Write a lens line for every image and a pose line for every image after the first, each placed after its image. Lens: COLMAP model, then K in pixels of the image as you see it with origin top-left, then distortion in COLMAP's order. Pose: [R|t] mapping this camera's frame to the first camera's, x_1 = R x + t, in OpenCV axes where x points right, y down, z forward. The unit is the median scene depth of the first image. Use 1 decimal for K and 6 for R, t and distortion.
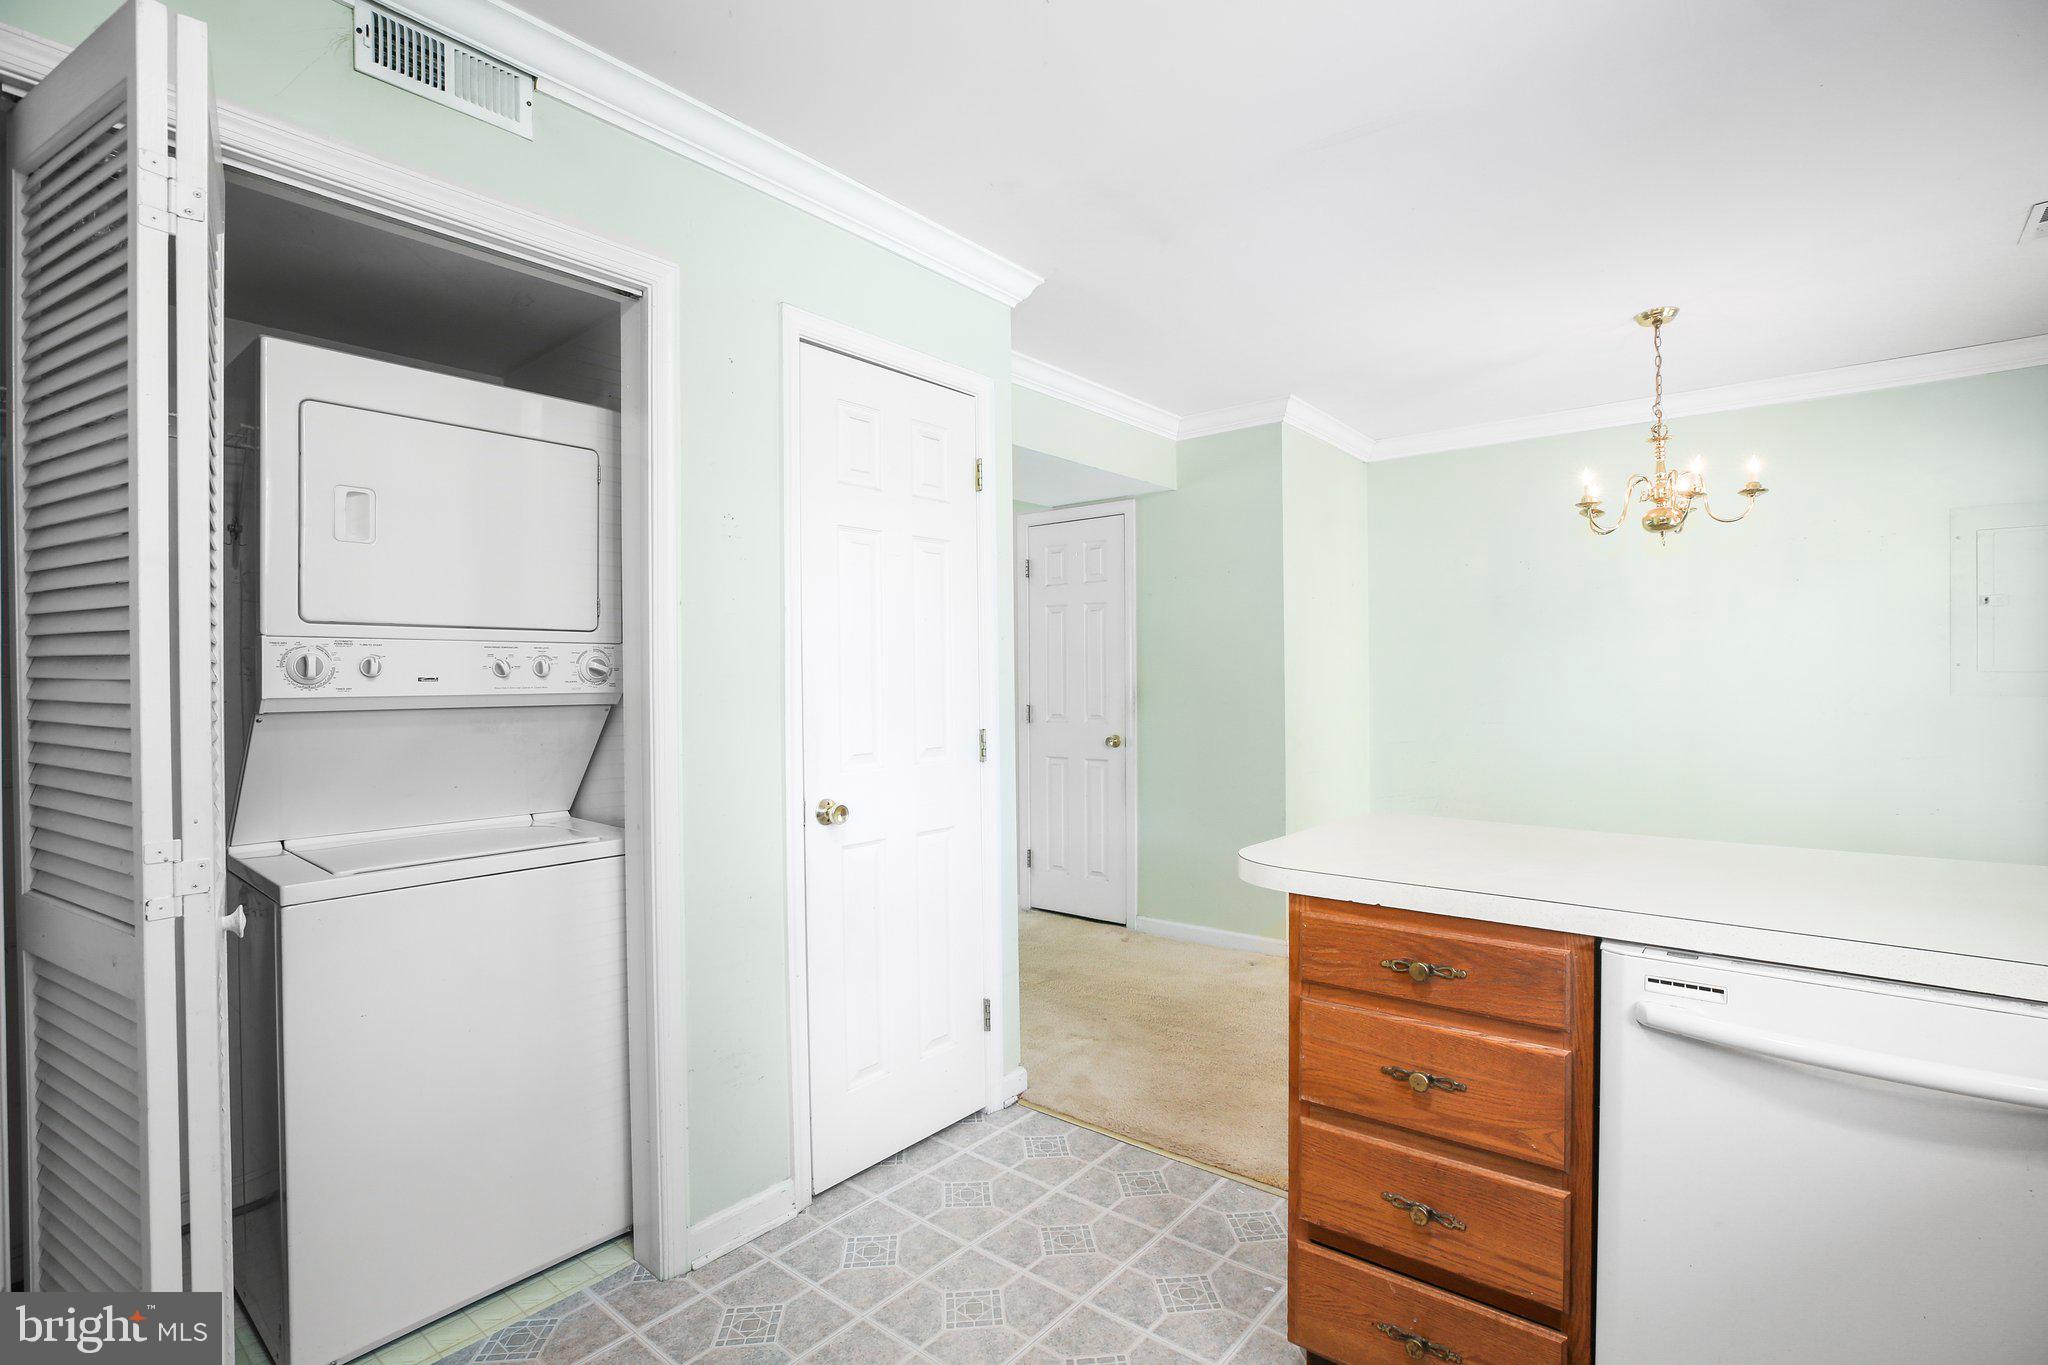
lens RADIAL K [[938.1, 0, 1033.4], [0, 938.1, 675.9], [0, 0, 1]] dist [-0.044687, 0.014619]
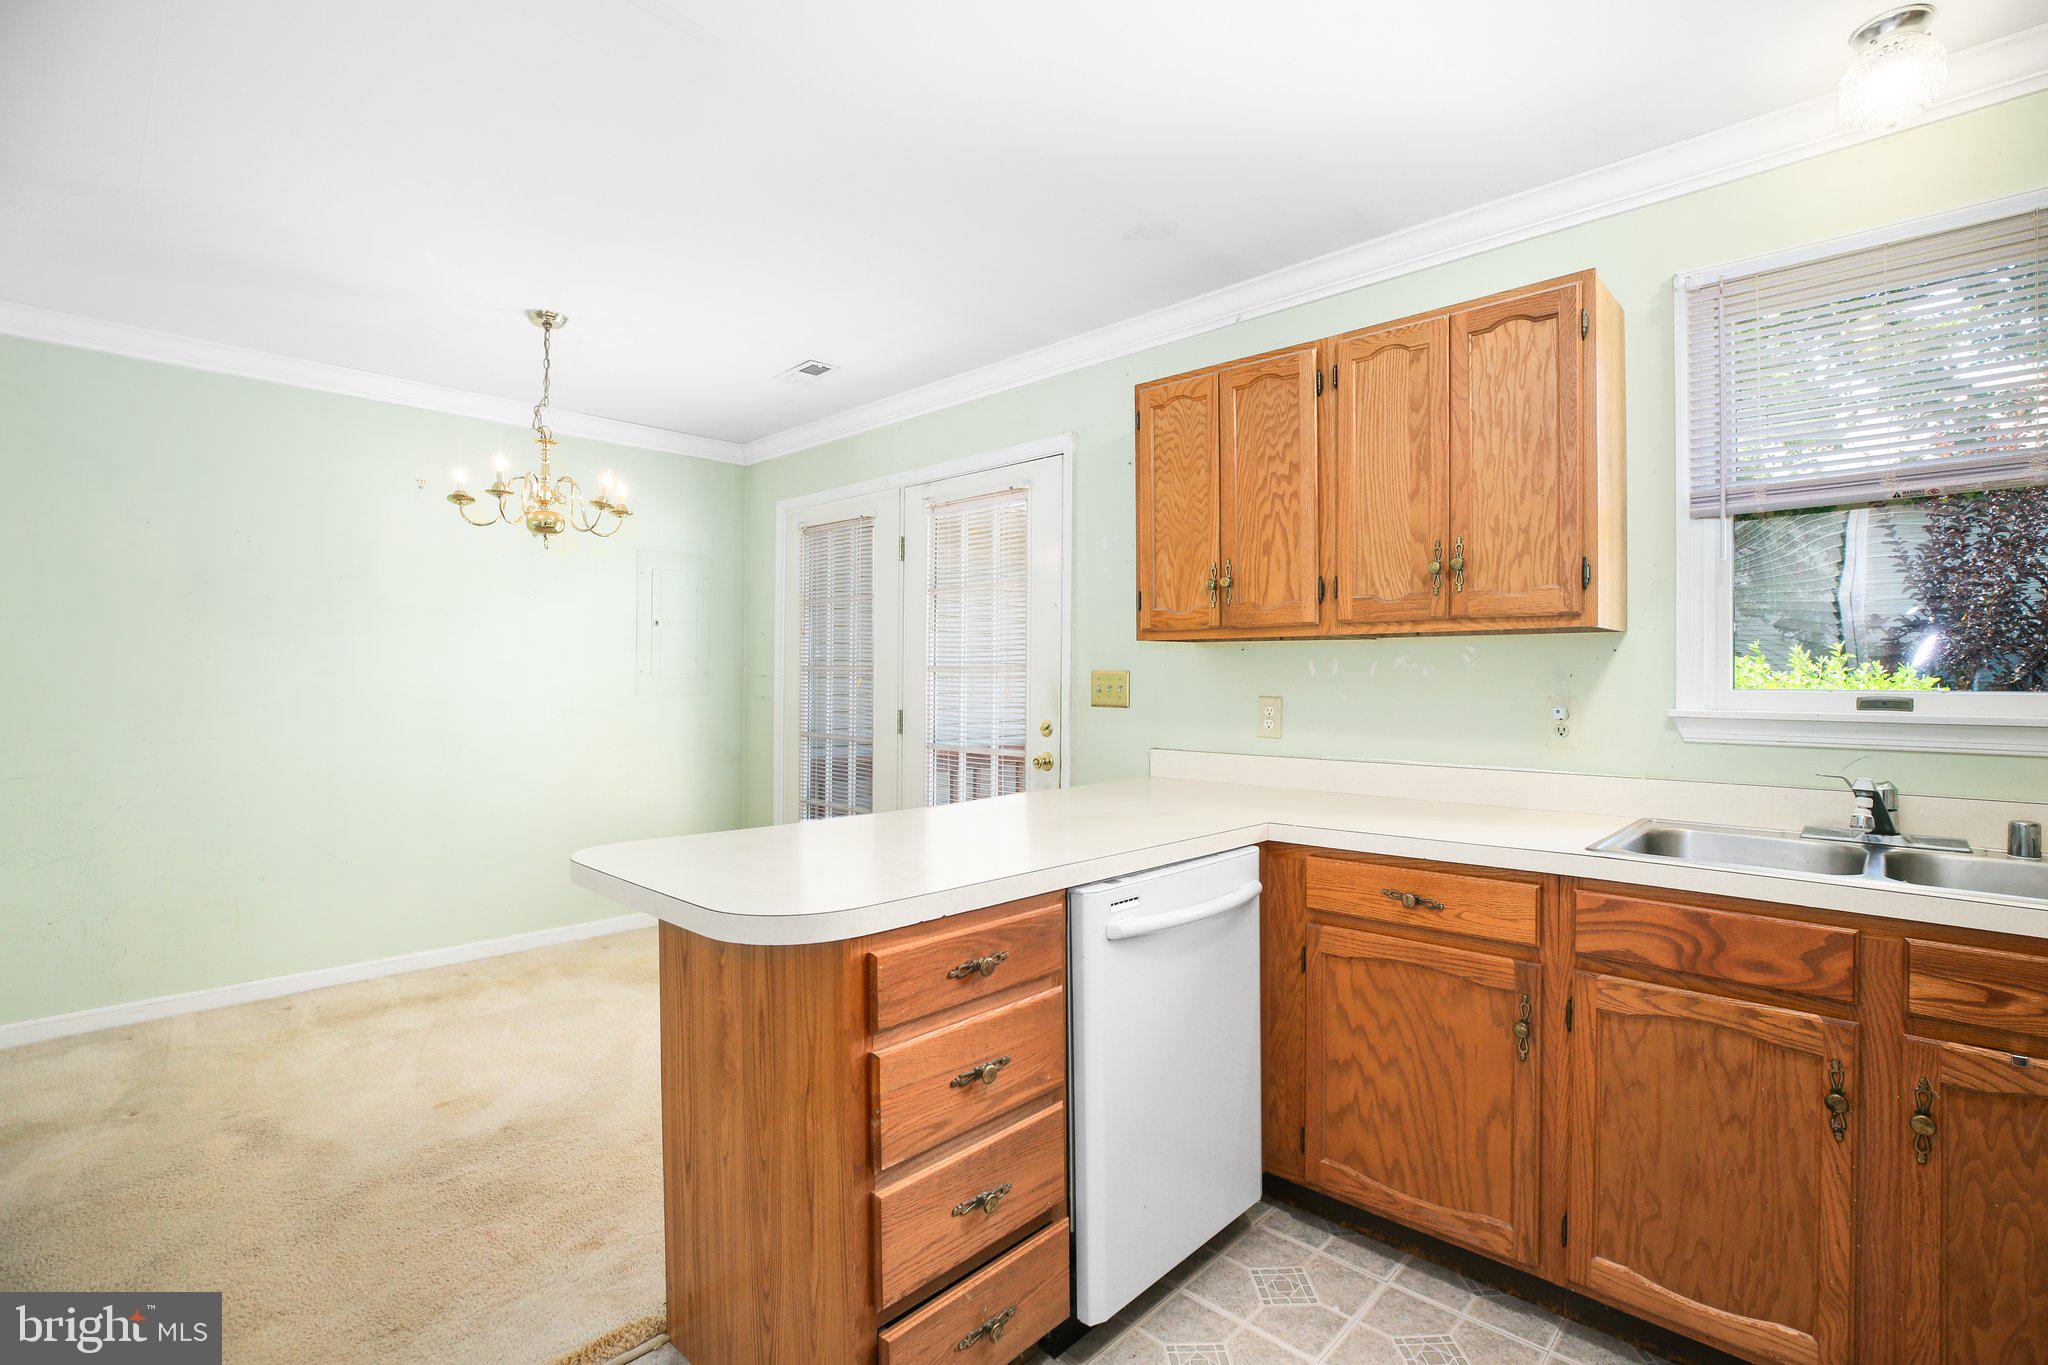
lens RADIAL K [[938.1, 0, 1033.4], [0, 938.1, 675.9], [0, 0, 1]] dist [-0.044687, 0.014619]
pose [[0.072654, 0.012016, 0.997285, -0.585221], [-0.005284, 0.999918, -0.011662, 0.010525], [-0.997343, -0.004423, 0.072711, 0.841947]]
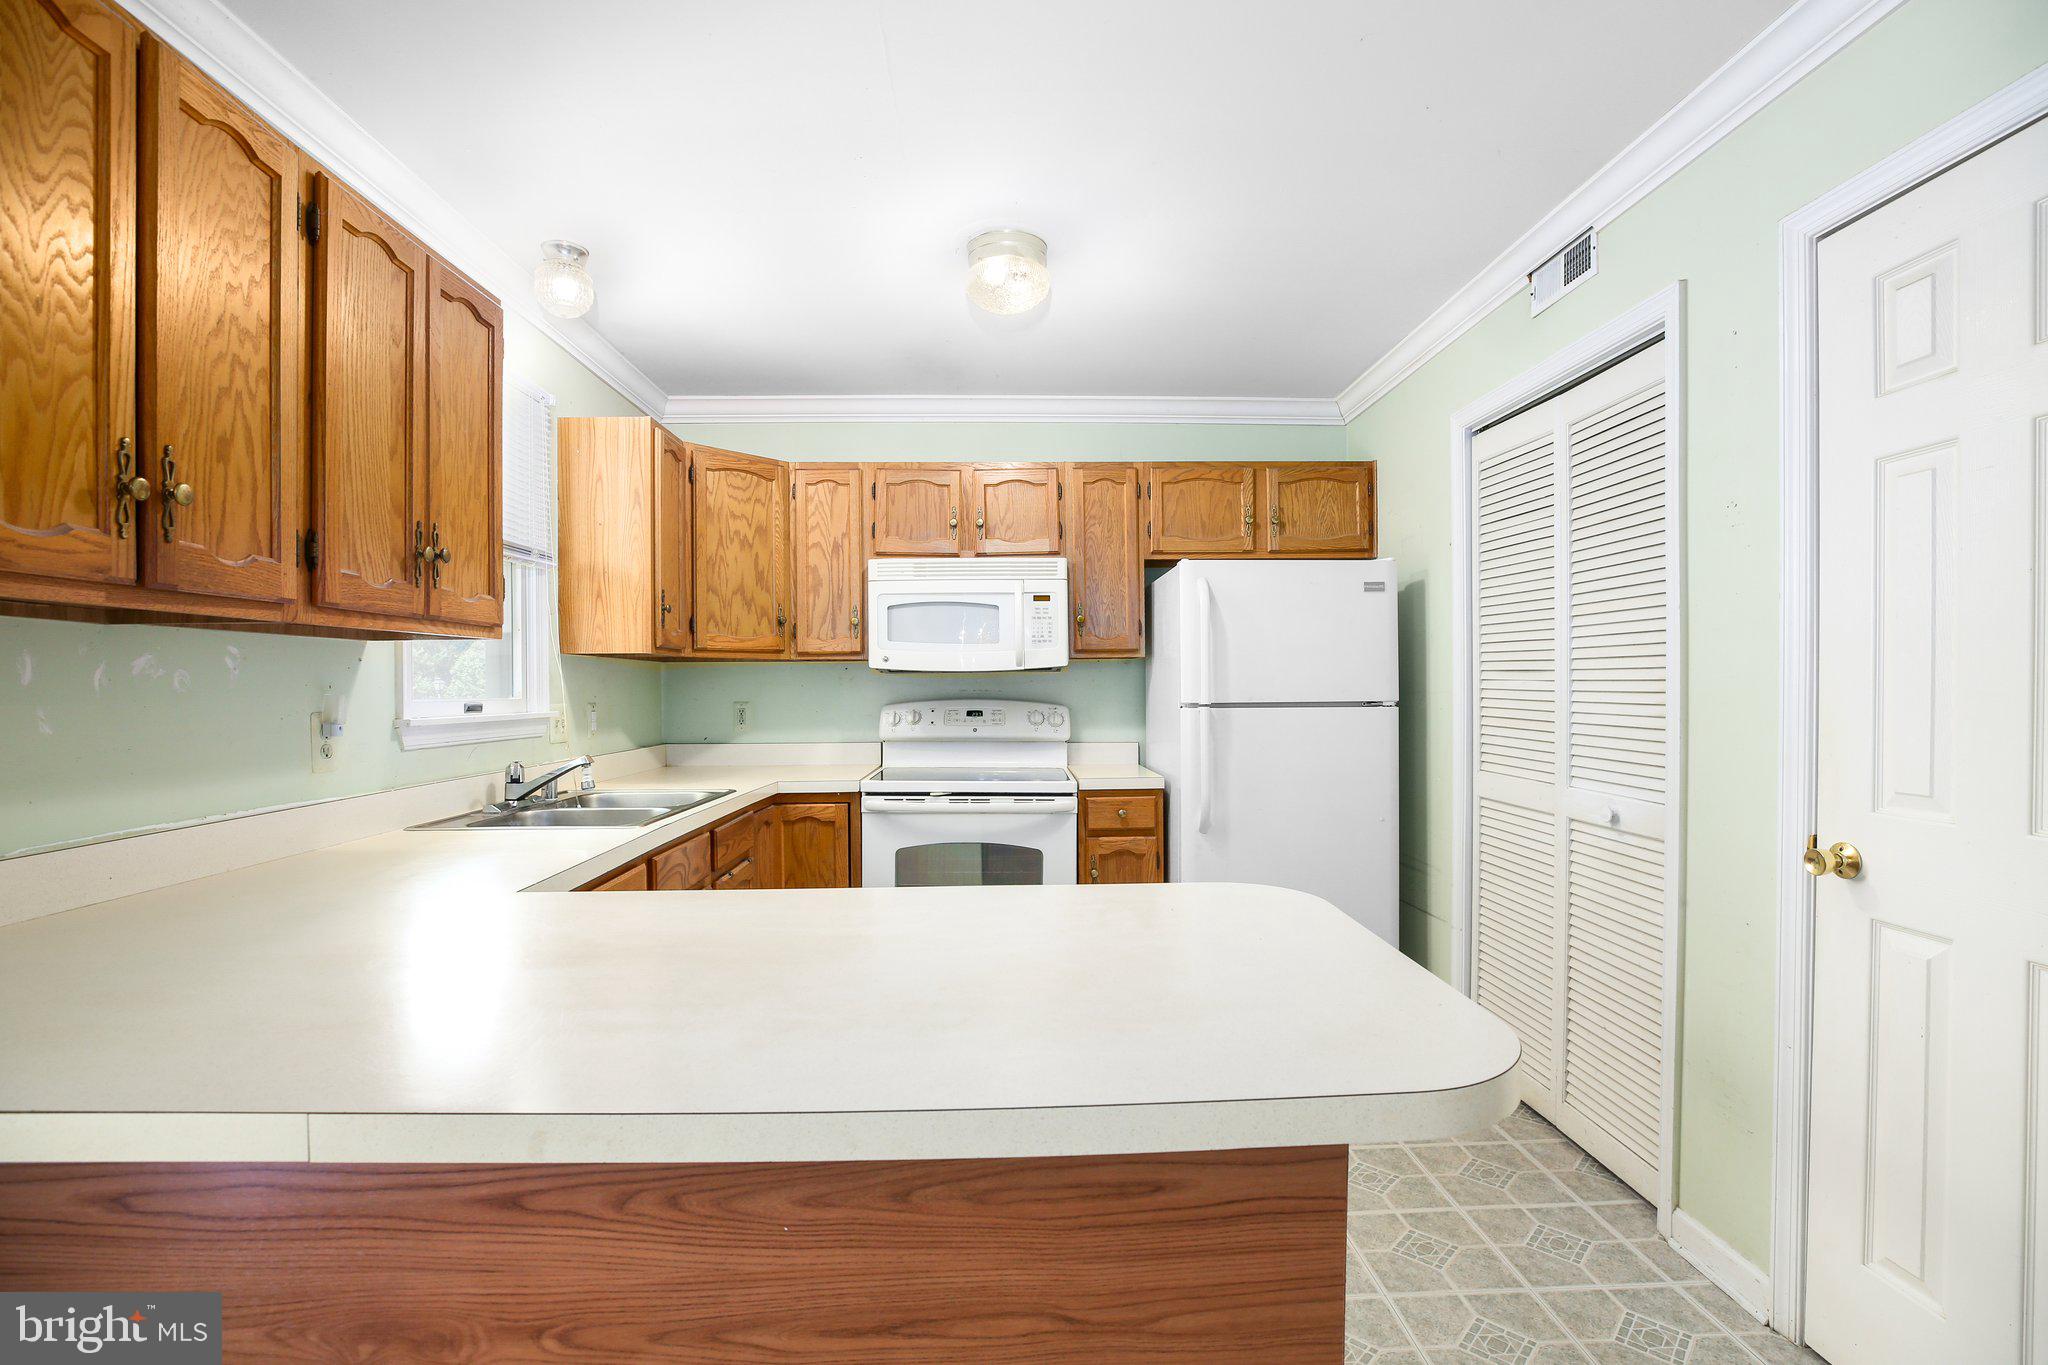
lens RADIAL K [[941.2, 0, 1030.9], [0, 941.2, 698.3], [0, 0, 1]] dist [-0.044185, 0.015211]
pose [[-0.753525, 0.022827, -0.657023, 1.125095], [0.013973, 0.999727, 0.018708, -0.006959], [0.657271, 0.004916, -0.753639, 1.731045]]
